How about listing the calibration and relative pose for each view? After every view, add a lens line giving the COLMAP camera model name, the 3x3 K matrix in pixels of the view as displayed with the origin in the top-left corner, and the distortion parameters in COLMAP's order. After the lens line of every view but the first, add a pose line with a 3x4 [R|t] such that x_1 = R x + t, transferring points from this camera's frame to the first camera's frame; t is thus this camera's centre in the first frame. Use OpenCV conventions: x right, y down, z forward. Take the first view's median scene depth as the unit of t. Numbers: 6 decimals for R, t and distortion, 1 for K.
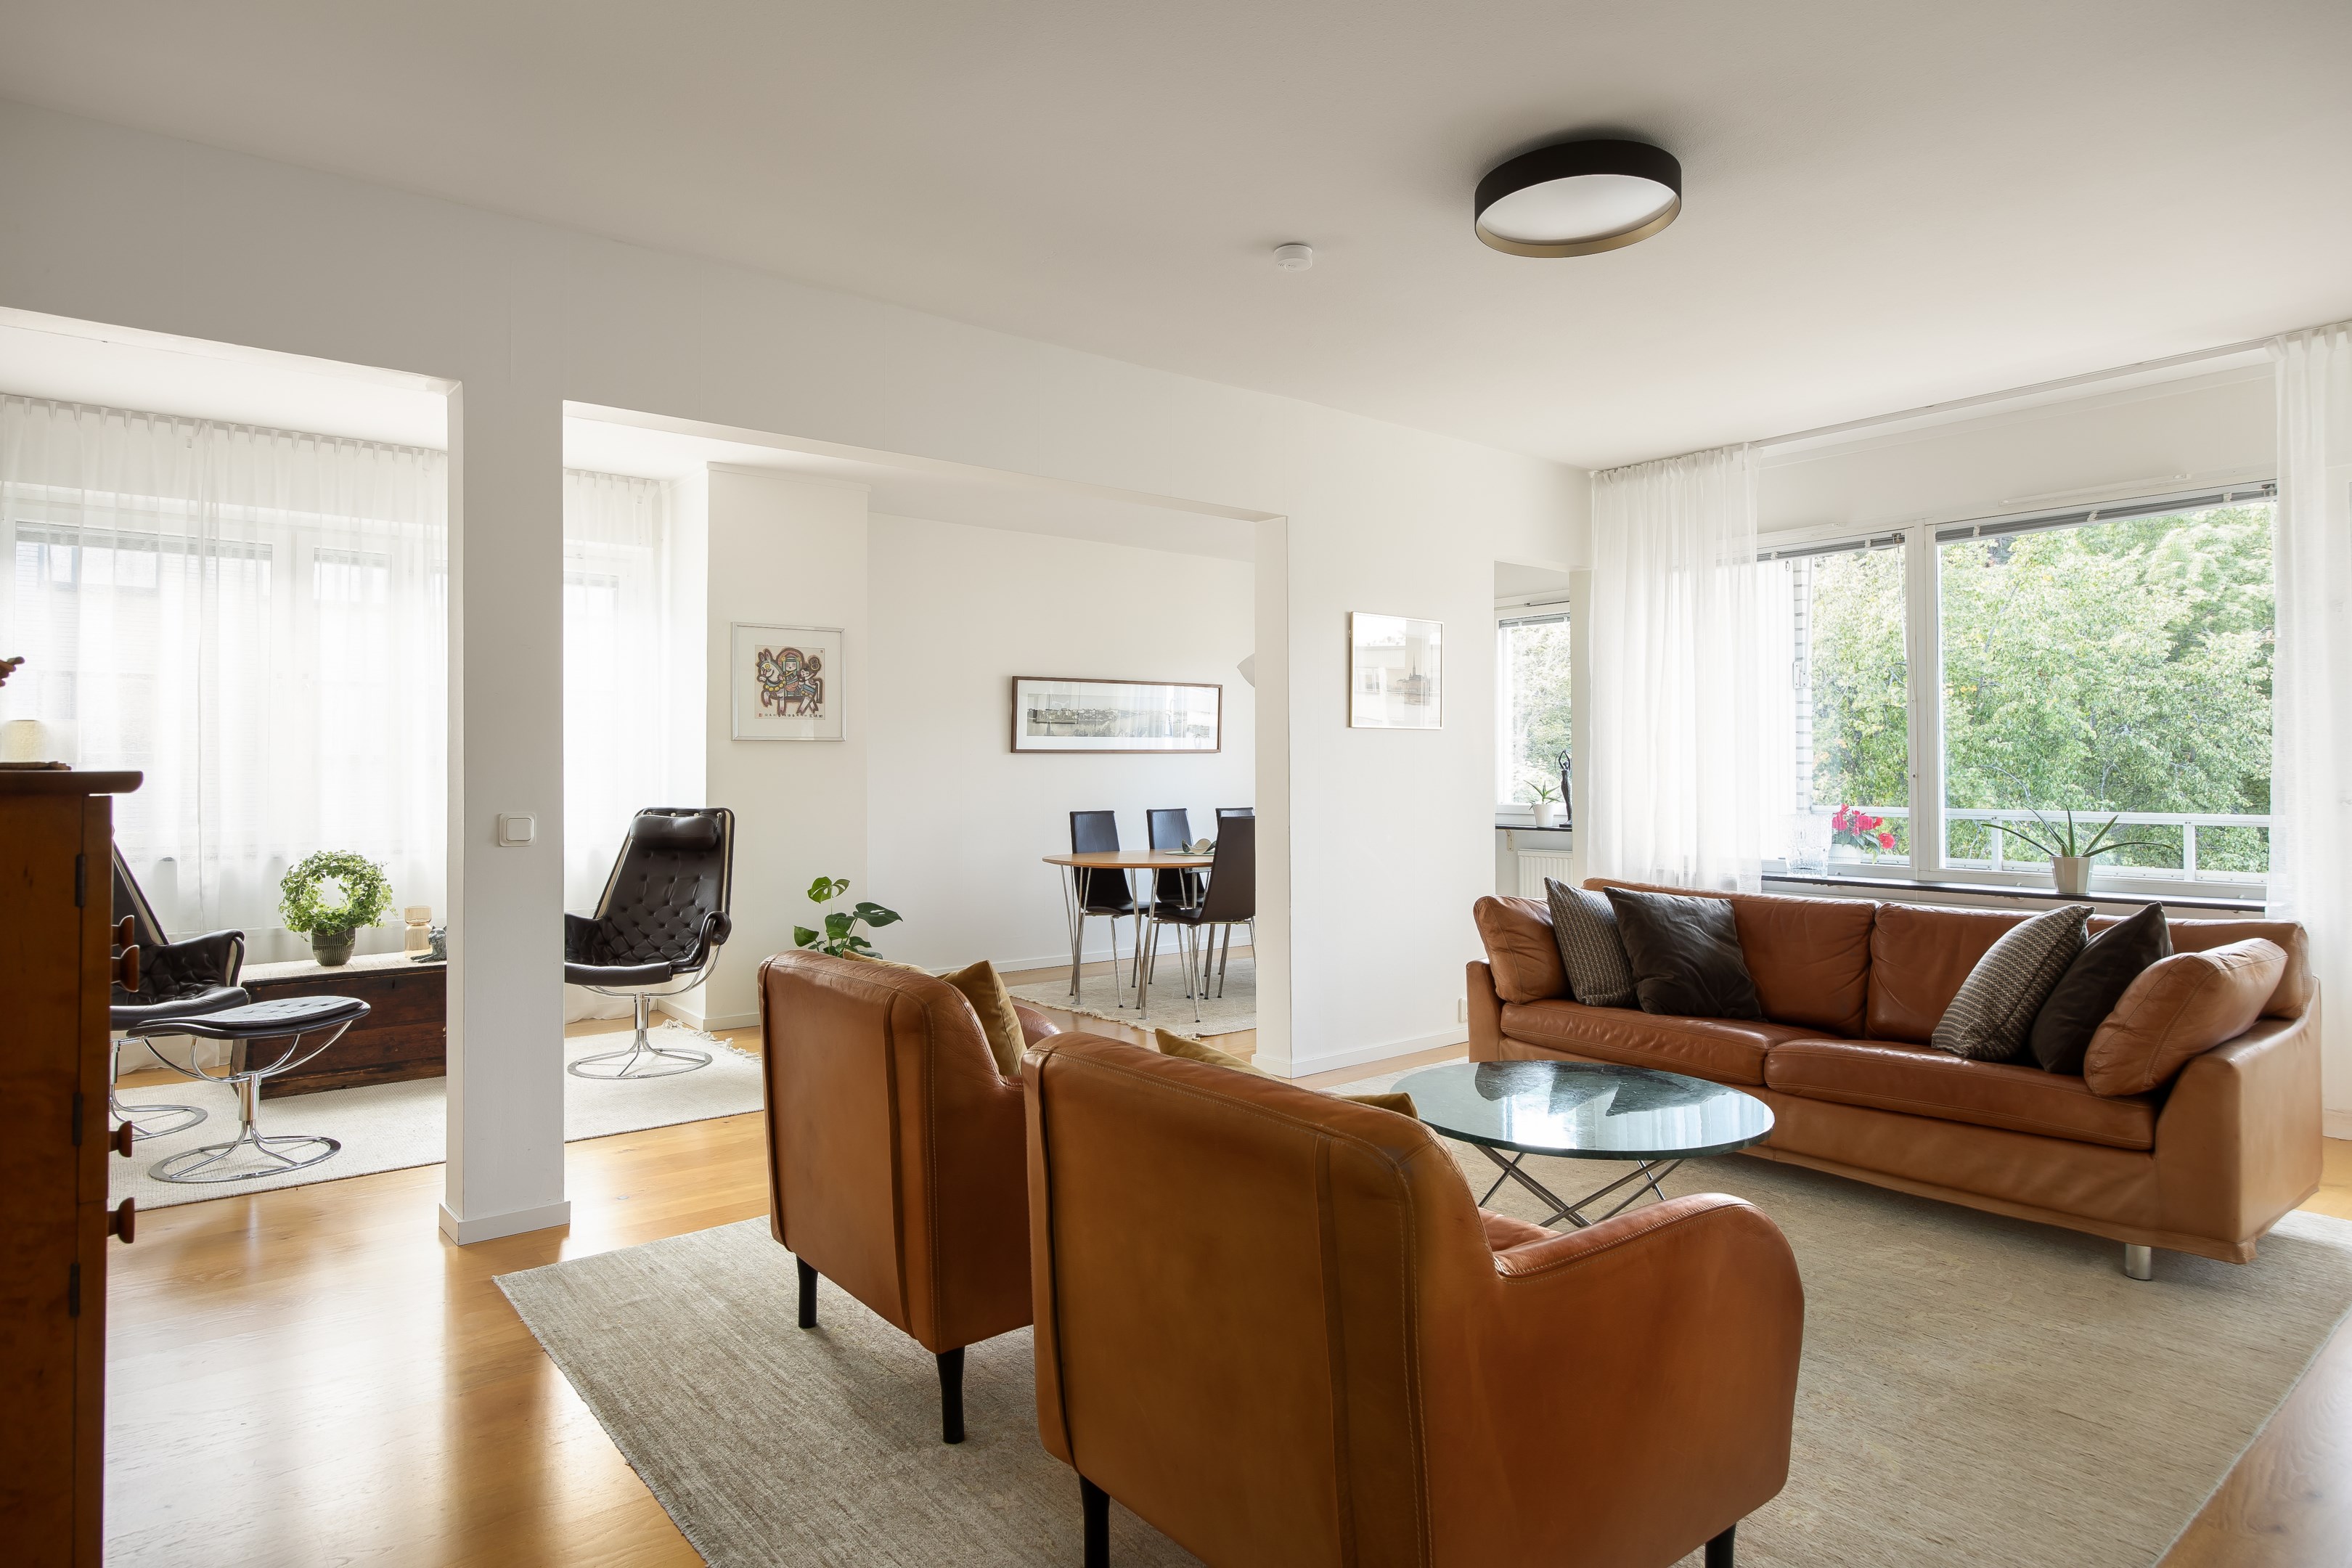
lens RADIAL K [[1337.1, 0, 1173.3], [0, 1337.1, 746.4], [0, 0, 1]] dist [0.004643, -0.000280]
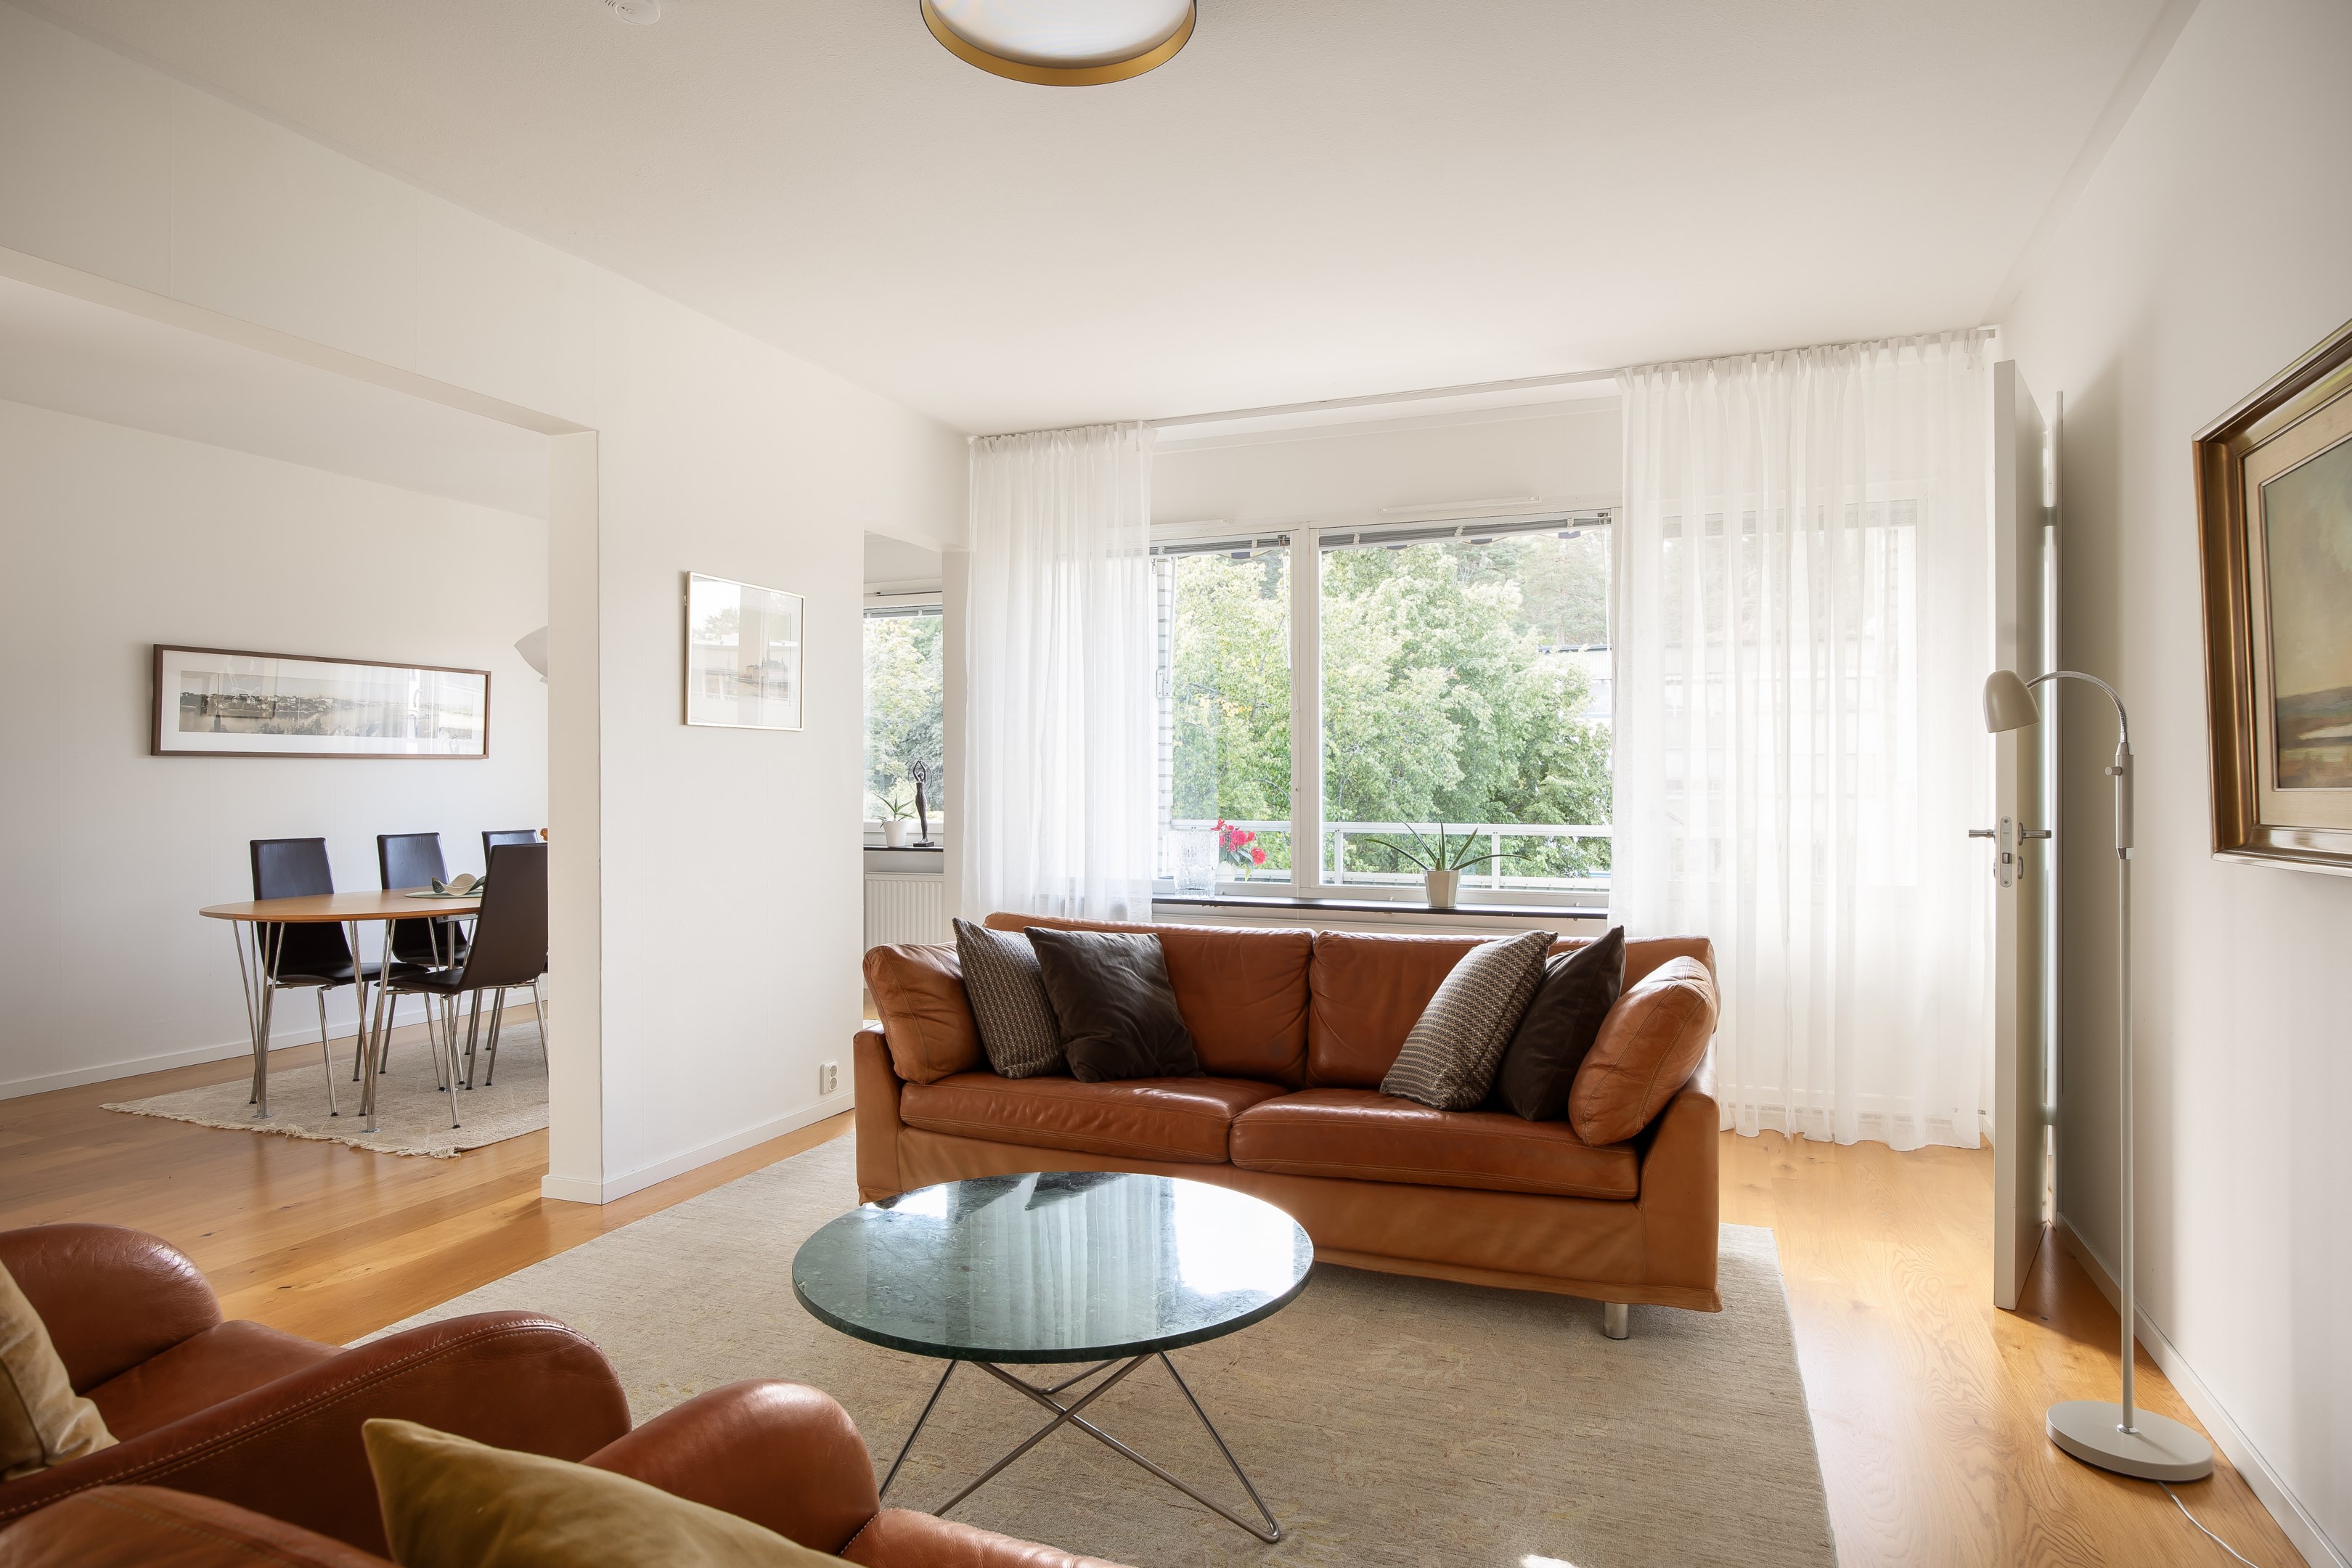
lens RADIAL K [[1366.2, 0, 1166.1], [0, 1366.2, 785.7], [0, 0, 1]] dist [-0.006863, 0.003140]
pose [[0.876799, 0.000955, 0.480857, -0.000230], [-0.010779, 0.999786, 0.017670, 0.002977], [-0.480737, -0.020676, 0.876621, 0.174958]]
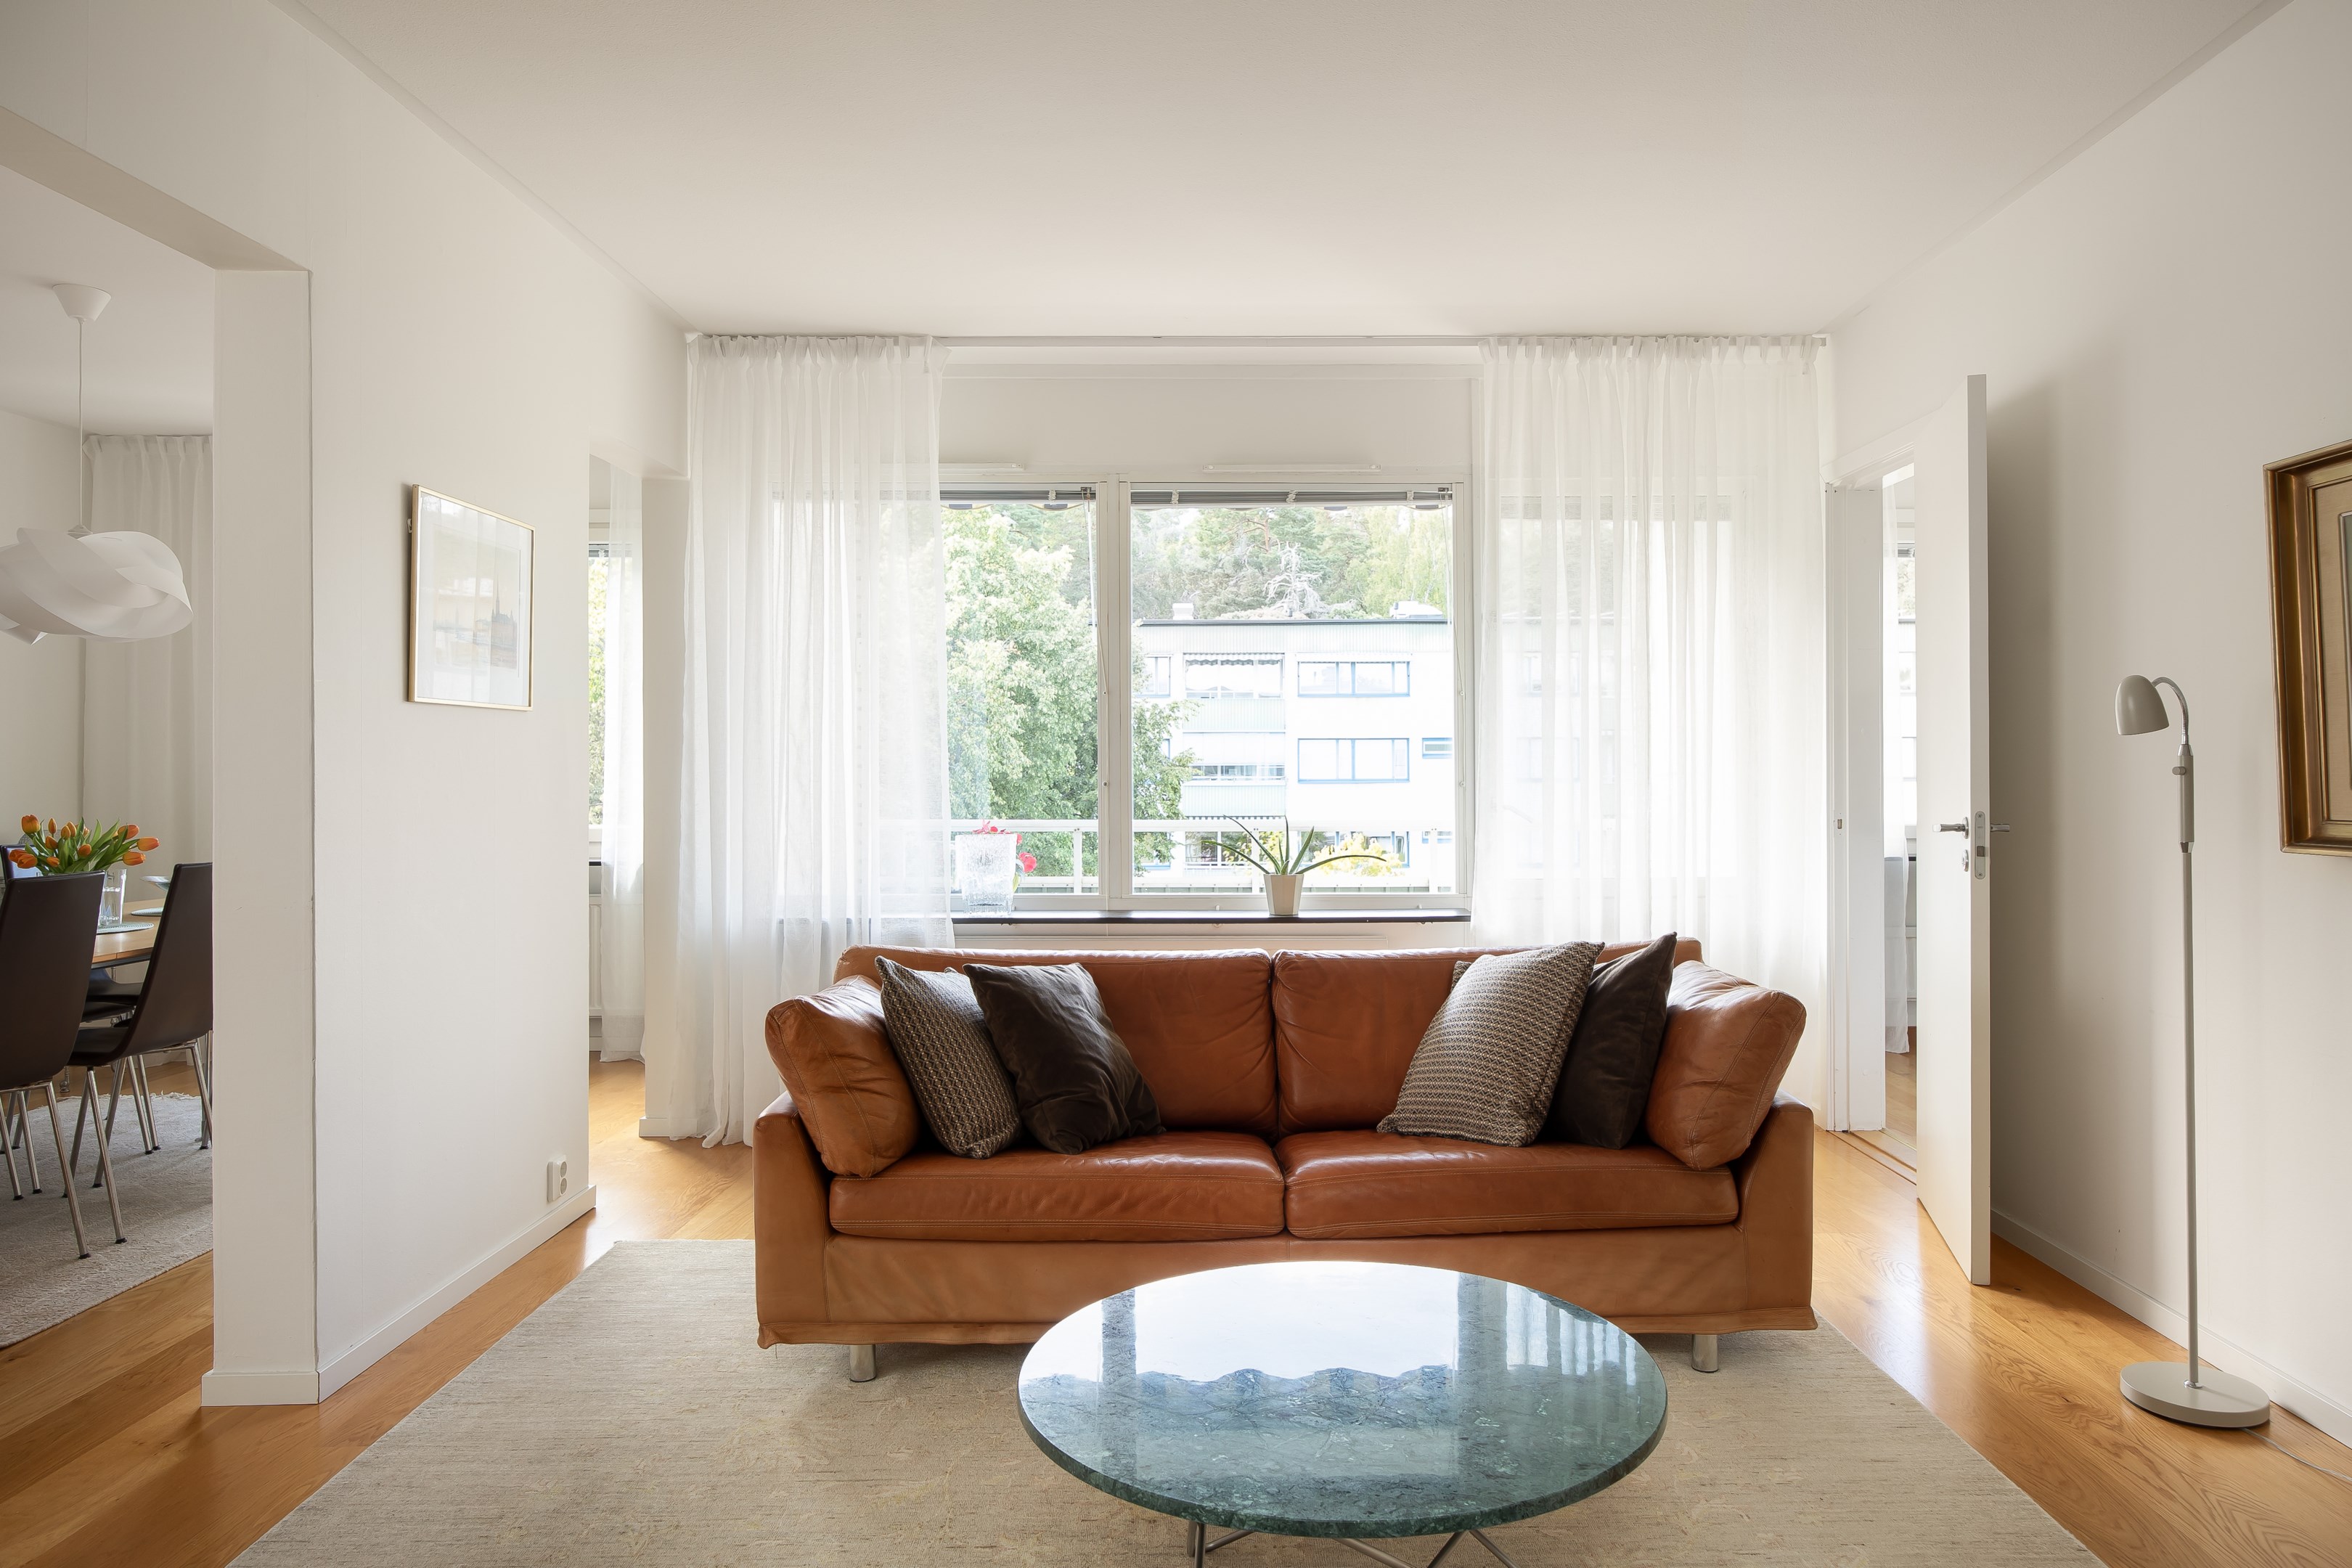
lens RADIAL K [[1536.8, 0, 1250.4], [0, 1536.8, 760.2], [0, 0, 1]] dist [-0.003229, 0.000016]
pose [[0.621217, 0.004291, 0.783627, -0.125482], [-0.013818, 0.999890, 0.005479, 0.000787], [-0.783517, -0.014232, 0.621208, 0.322528]]
